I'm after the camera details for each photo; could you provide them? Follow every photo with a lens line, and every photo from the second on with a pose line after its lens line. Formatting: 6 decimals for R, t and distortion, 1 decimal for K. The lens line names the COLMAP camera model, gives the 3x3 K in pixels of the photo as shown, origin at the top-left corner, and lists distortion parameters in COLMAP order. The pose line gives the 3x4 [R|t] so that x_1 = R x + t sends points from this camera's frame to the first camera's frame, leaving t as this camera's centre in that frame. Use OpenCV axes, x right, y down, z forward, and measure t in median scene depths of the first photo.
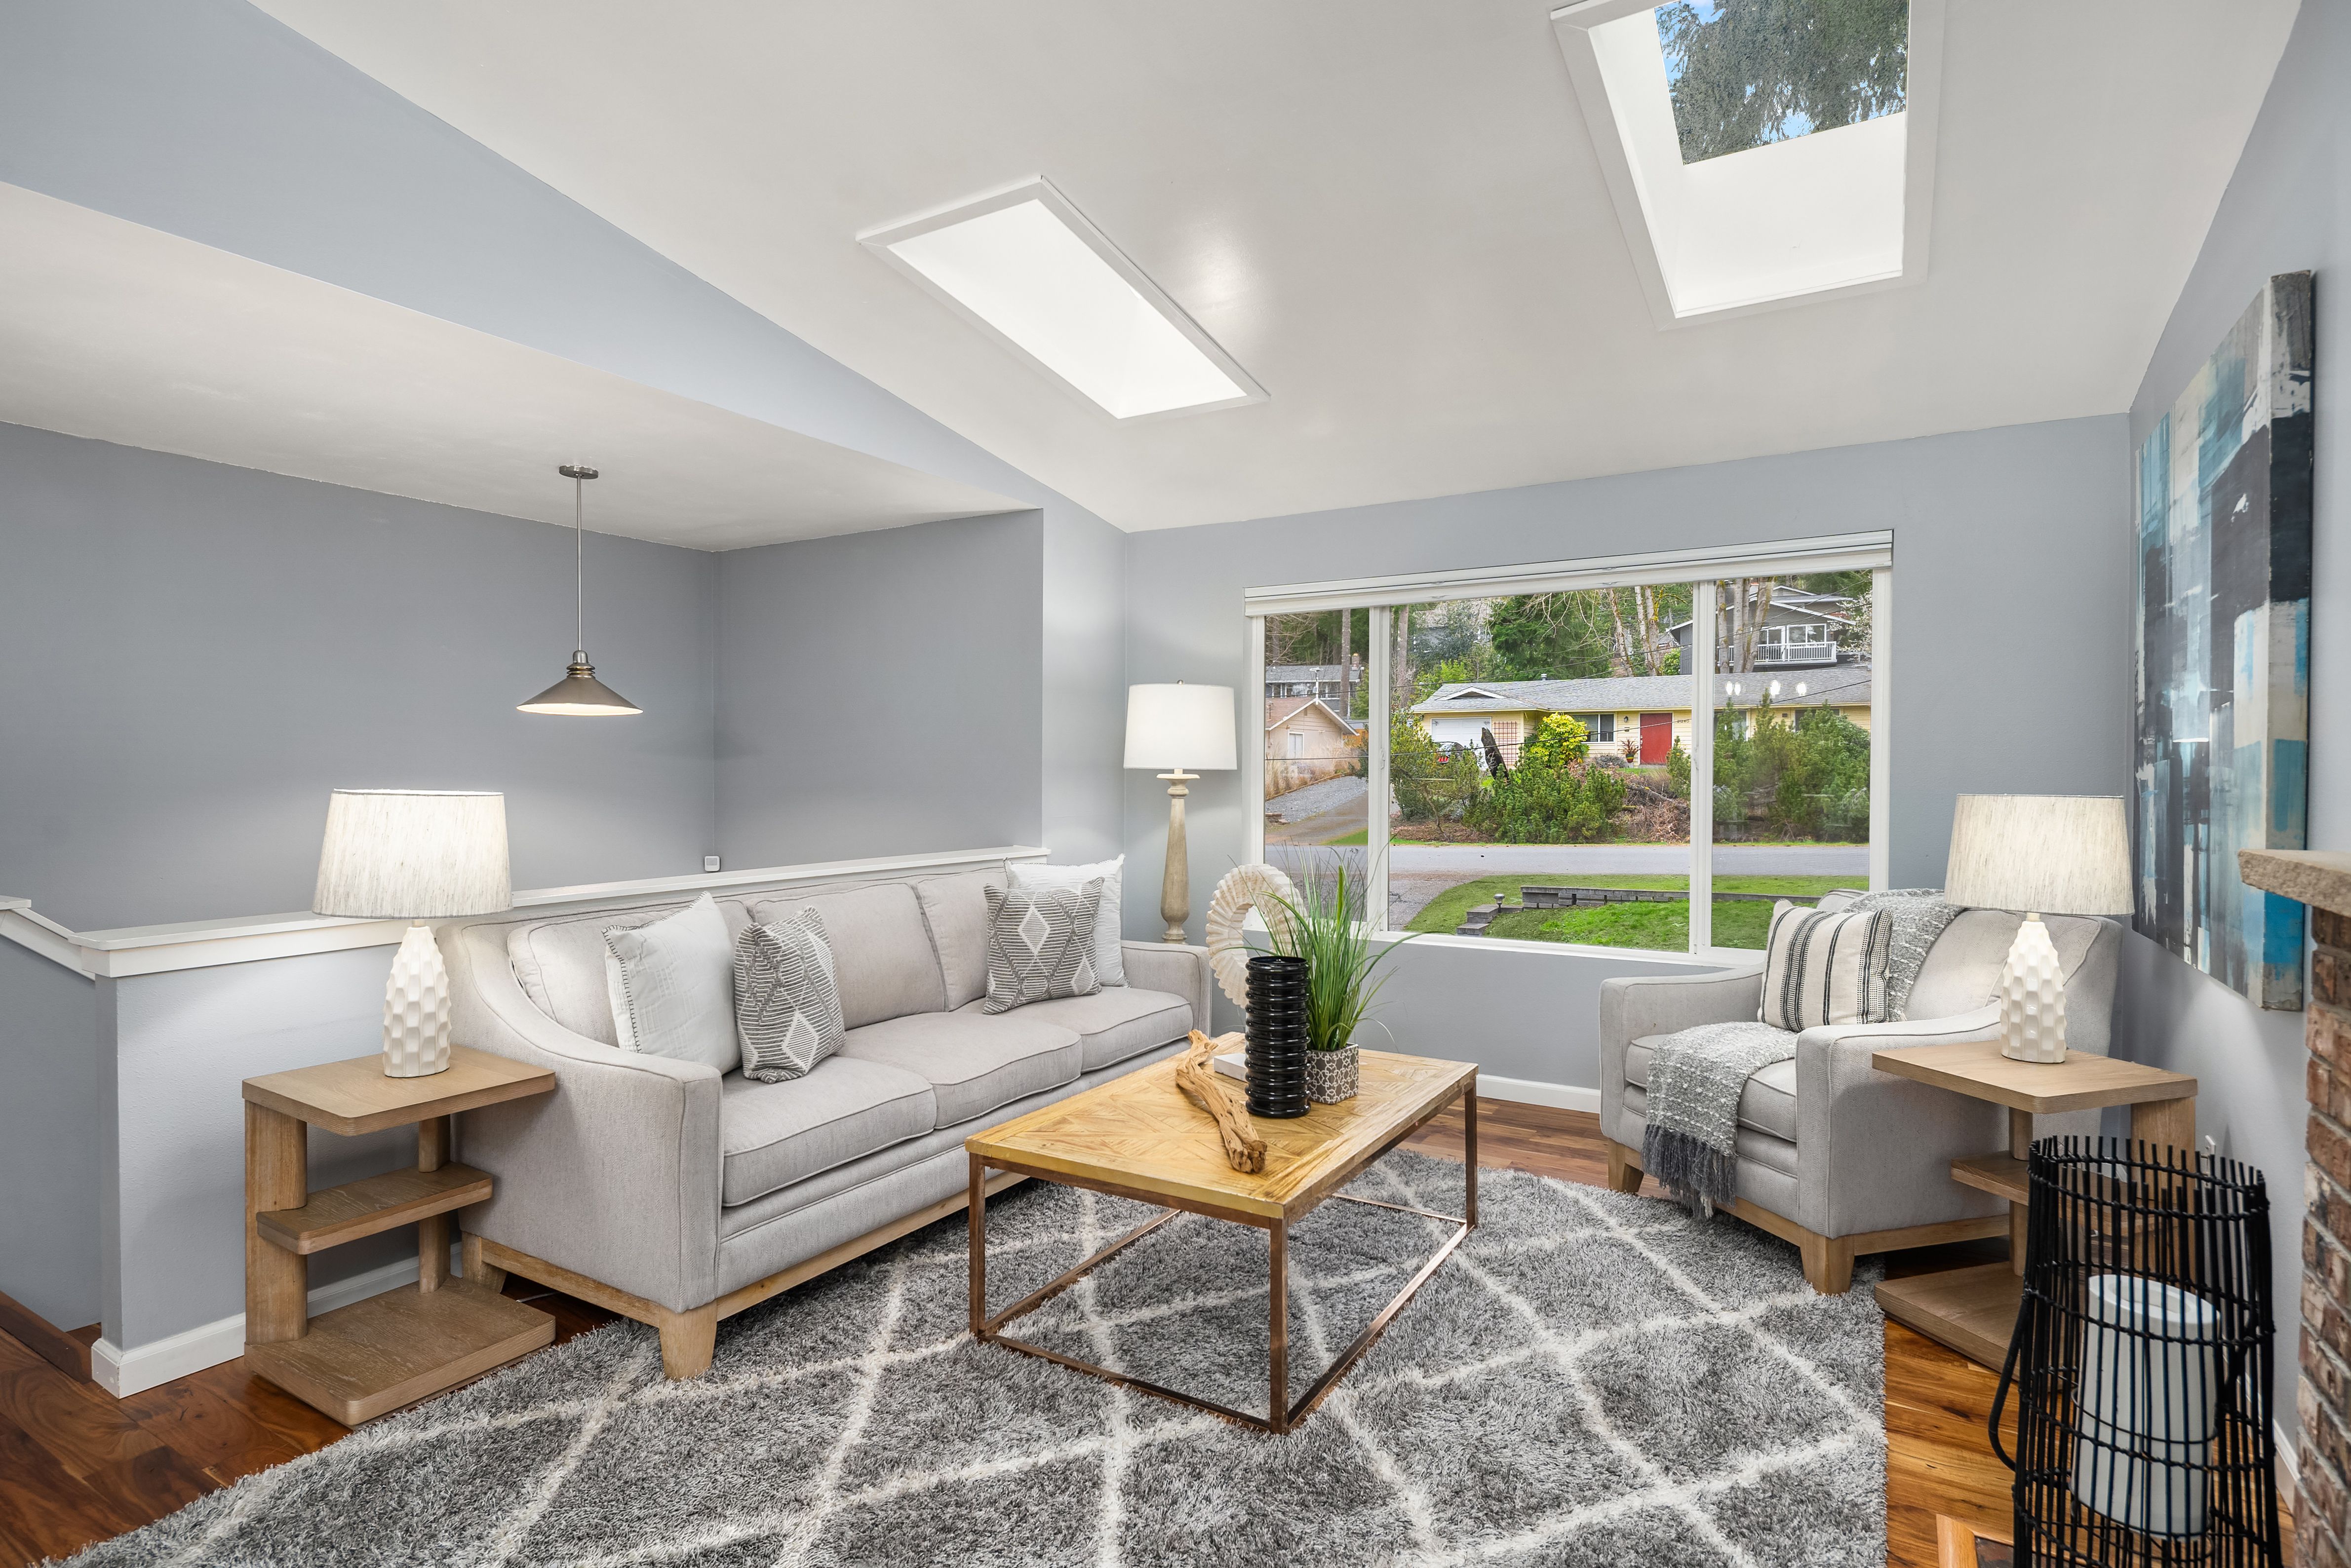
lens RADIAL K [[1161.8, 0, 1186.6], [0, 1161.8, 789.8], [0, 0, 1]] dist [0.003284, -0.000808]
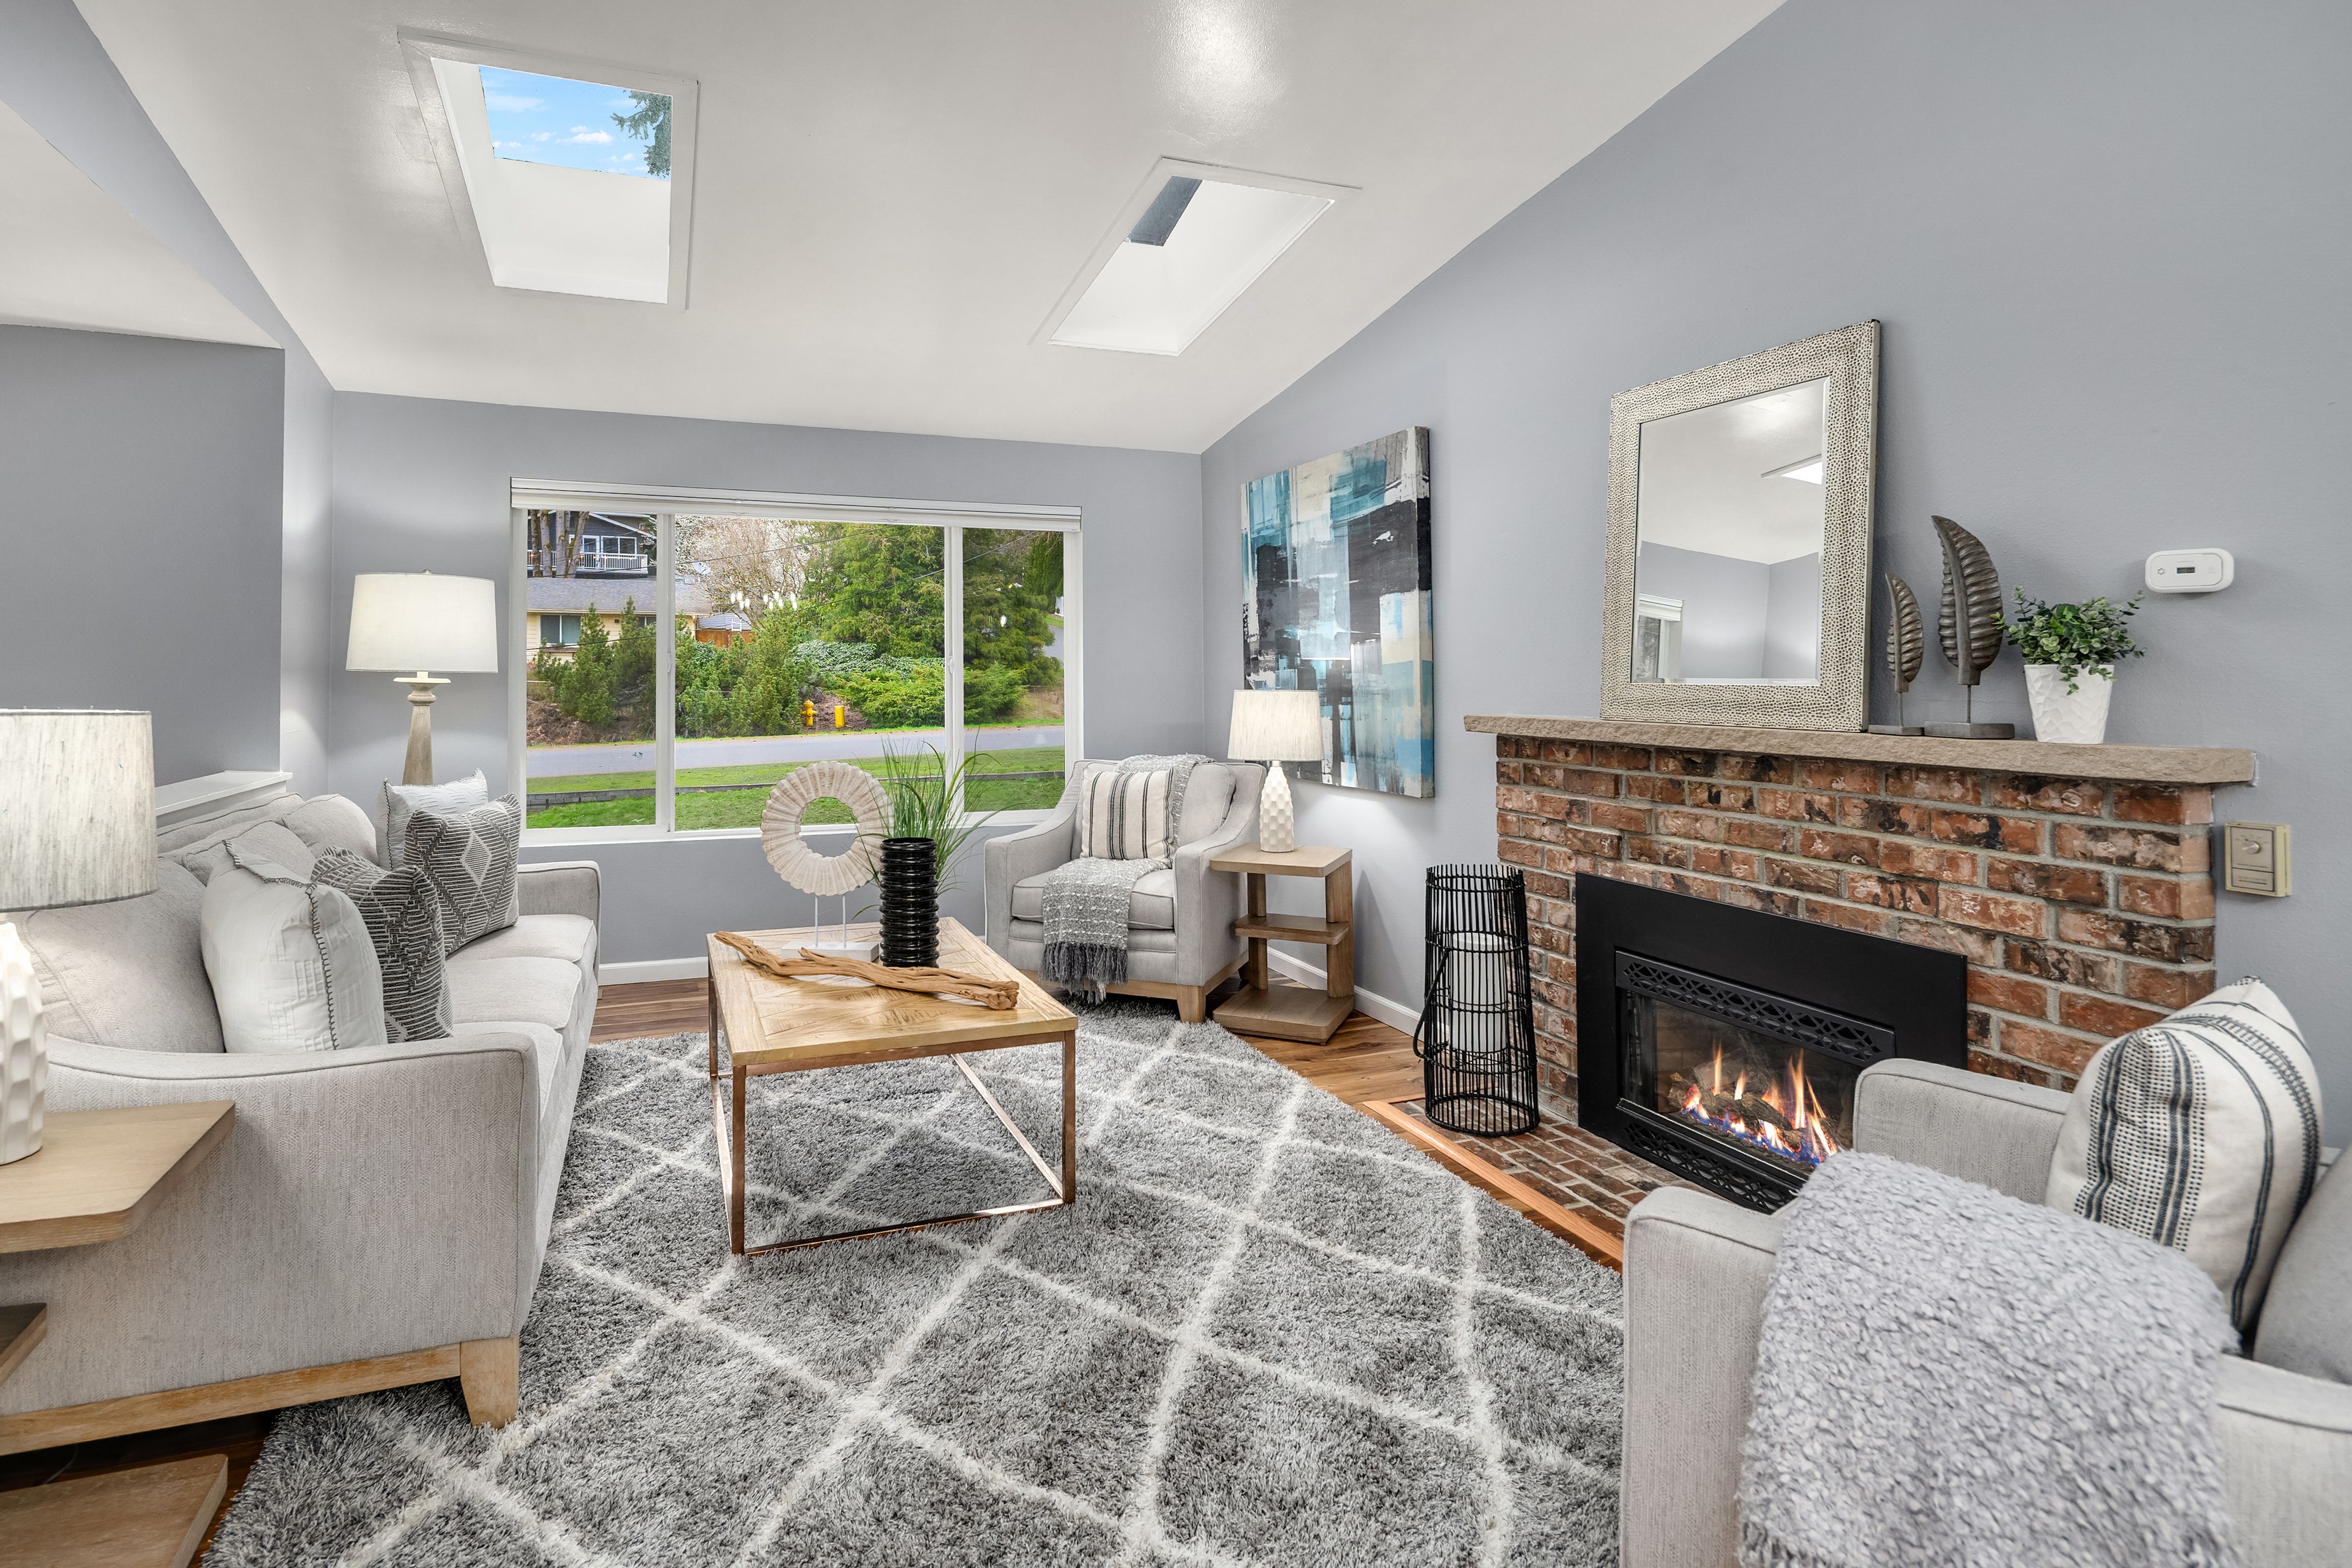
lens RADIAL K [[1162.4, 0, 1059.8], [0, 1162.4, 662.8], [0, 0, 1]] dist [0.003284, -0.000808]
pose [[0.655365, 0.009223, 0.755256, -0.646379], [0.010244, 0.999725, -0.021098, -0.004151], [-0.755243, 0.021564, 0.655090, 0.125369]]
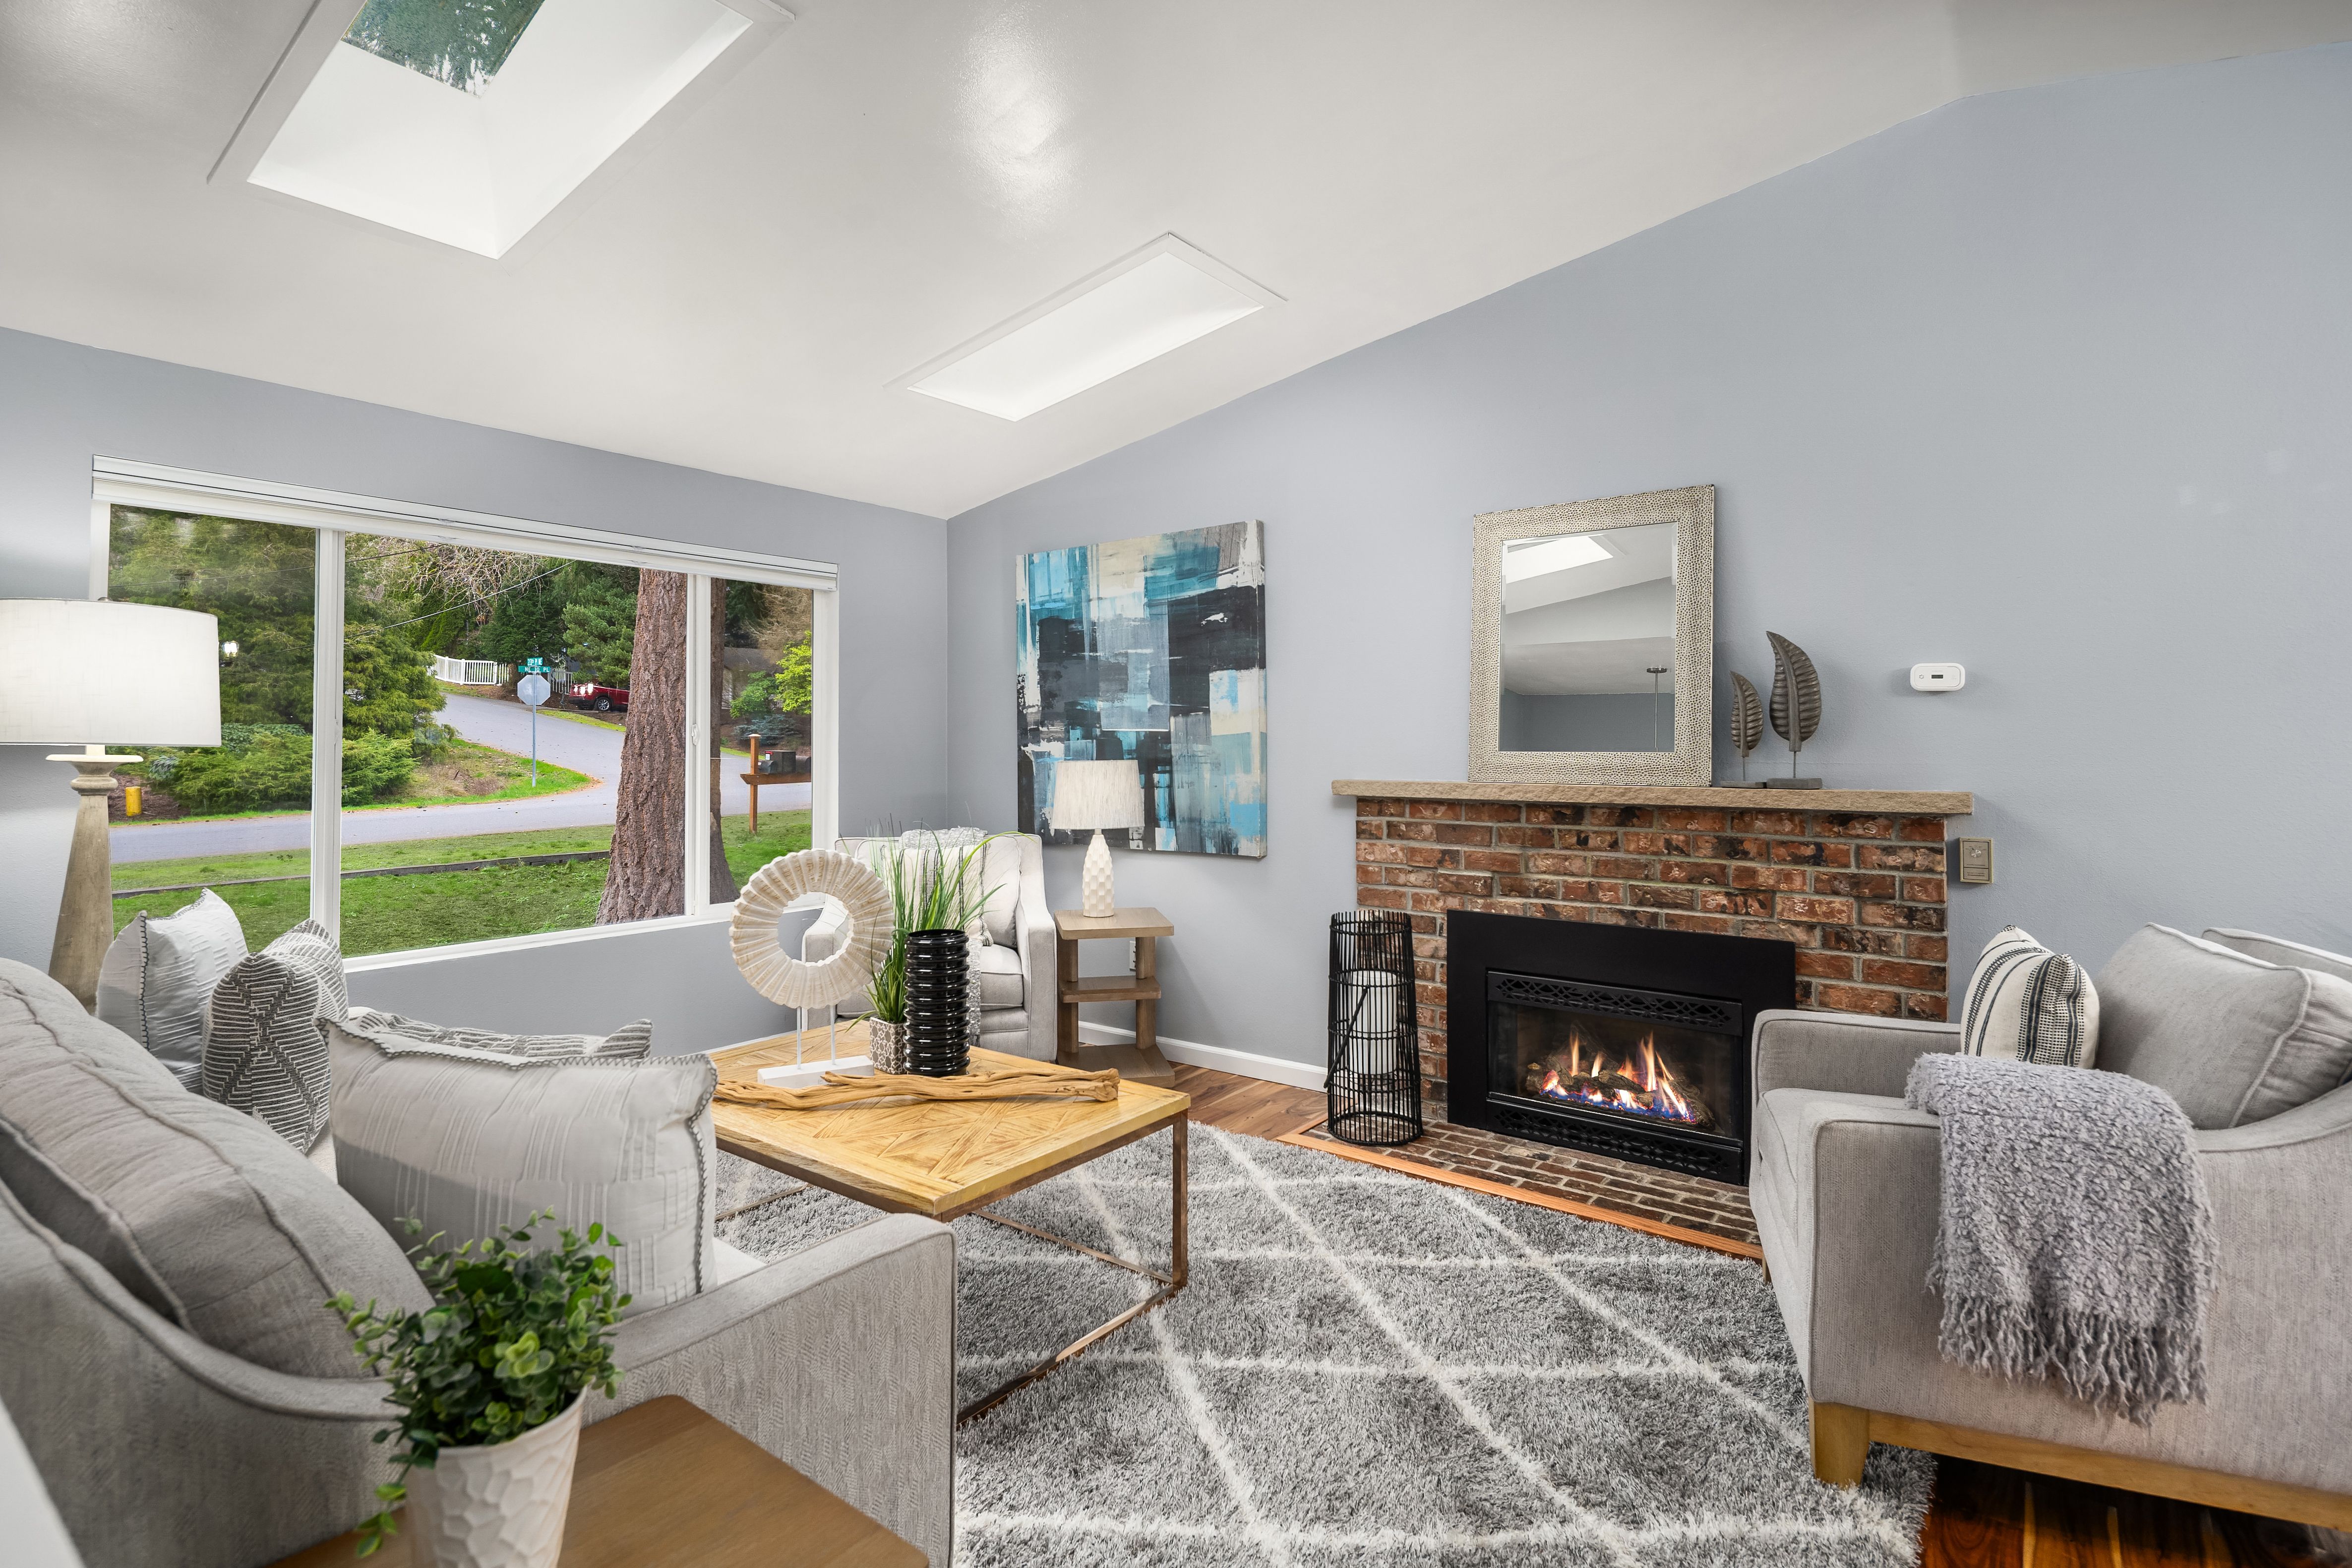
lens RADIAL K [[1162.4, 0, 1108.4], [0, 1162.4, 726.3], [0, 0, 1]] dist [0.003284, -0.000808]
pose [[0.150508, 0.015563, 0.988486, -0.849035], [0.016818, 0.999691, -0.018300, -0.014214], [-0.988466, 0.019379, 0.150200, 0.645929]]
